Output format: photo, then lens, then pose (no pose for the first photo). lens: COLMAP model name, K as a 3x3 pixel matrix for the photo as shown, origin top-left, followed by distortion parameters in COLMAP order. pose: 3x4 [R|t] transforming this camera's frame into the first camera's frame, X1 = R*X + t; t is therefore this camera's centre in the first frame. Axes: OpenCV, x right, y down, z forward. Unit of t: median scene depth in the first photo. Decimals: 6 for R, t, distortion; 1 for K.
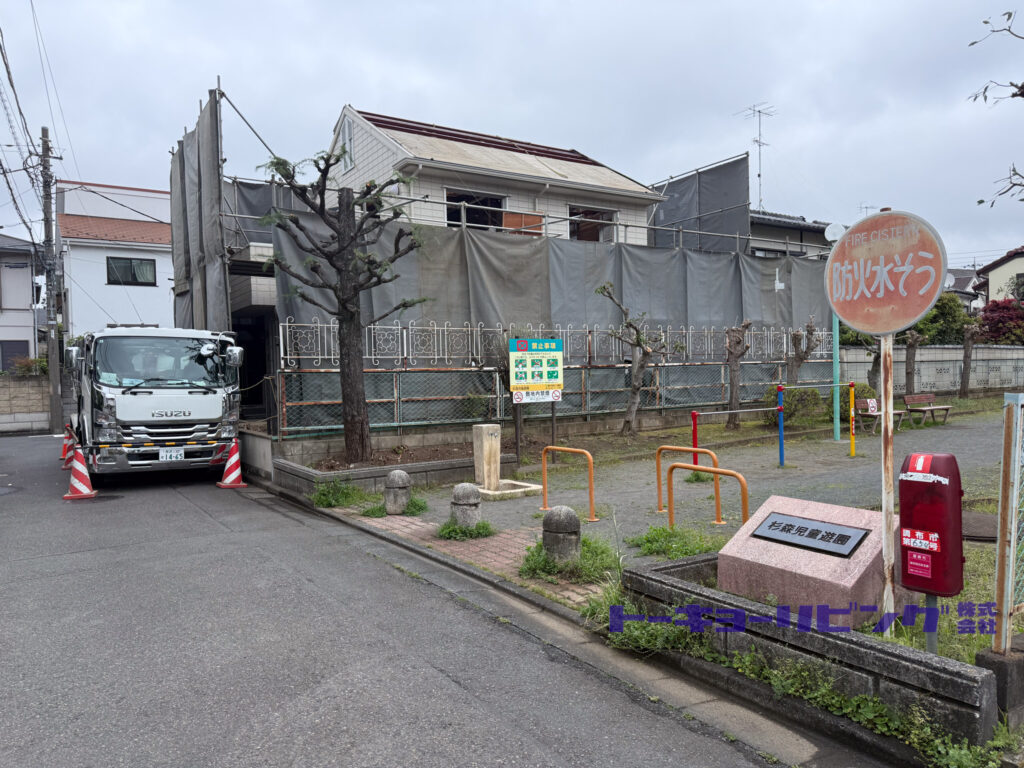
lens RADIAL K [[727.6, 0, 506.9], [0, 727.6, 386.7], [0, 0, 1]] dist [0.024785, -0.023470]
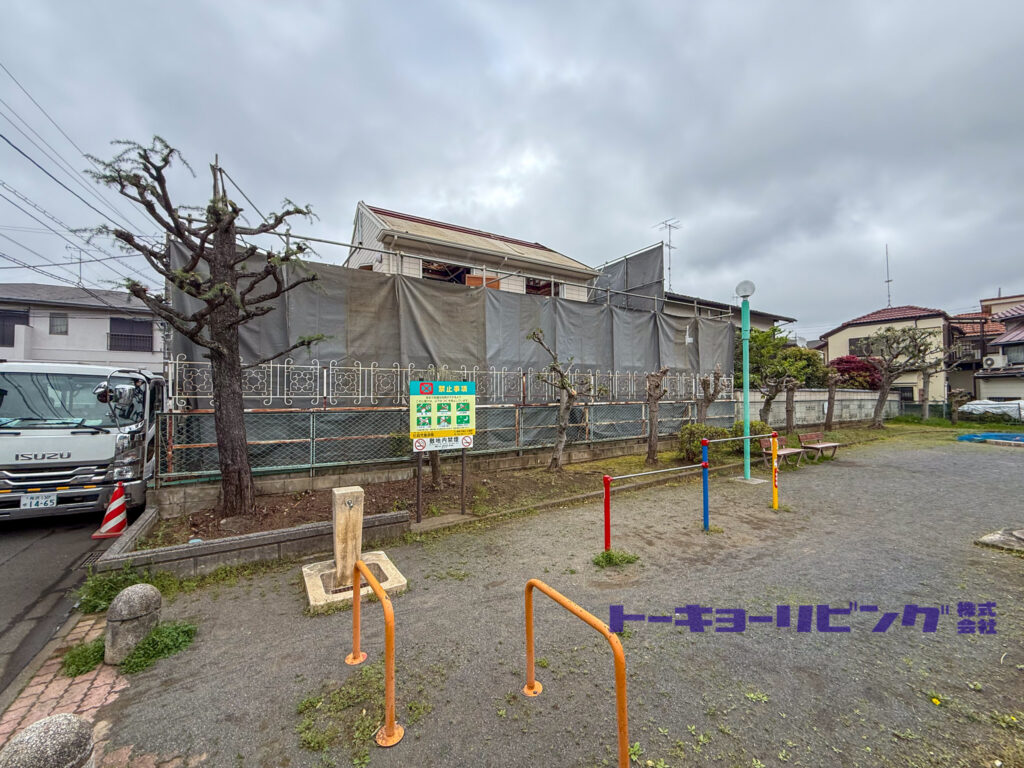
lens RADIAL K [[417.4, 0, 520.2], [0, 417.4, 383.4], [0, 0, 1]] dist [-0.016897, 0.000098]
pose [[0.999846, 0.017288, -0.002944, 0.109933], [-0.017409, 0.998699, -0.047922, -0.031011], [0.002112, 0.047966, 0.998847, 0.364914]]
